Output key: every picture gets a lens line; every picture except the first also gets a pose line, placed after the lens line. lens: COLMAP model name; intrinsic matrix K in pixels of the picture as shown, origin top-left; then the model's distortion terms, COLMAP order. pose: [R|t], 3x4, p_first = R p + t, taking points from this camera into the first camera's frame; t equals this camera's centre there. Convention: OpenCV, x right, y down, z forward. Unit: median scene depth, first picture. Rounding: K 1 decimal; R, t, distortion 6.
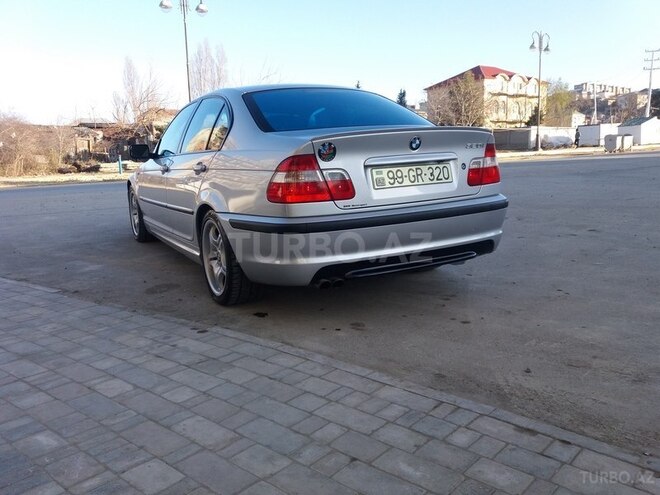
lens RADIAL K [[548.5, 0, 330.0], [0, 548.5, 247.5], [0, 0, 1]] dist [0.078643, -0.103675]
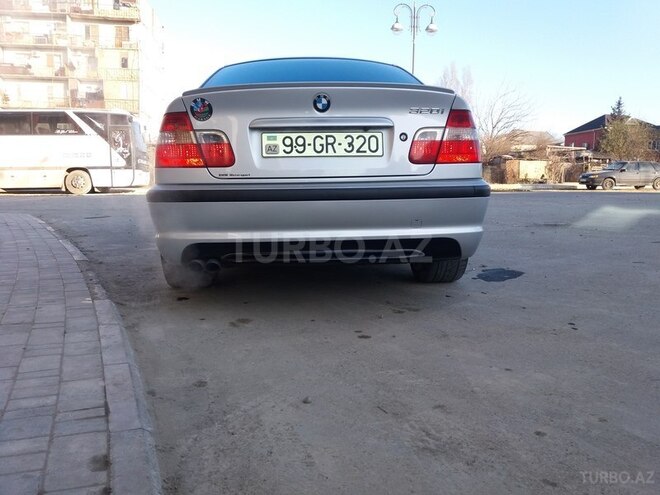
lens RADIAL K [[548.5, 0, 330.0], [0, 548.5, 247.5], [0, 0, 1]] dist [0.078643, -0.103675]
pose [[0.897686, 0.088492, -0.431658, 0.529714], [-0.107649, 0.993986, -0.020098, 0.033373], [0.427283, 0.064509, 0.901813, 0.300311]]
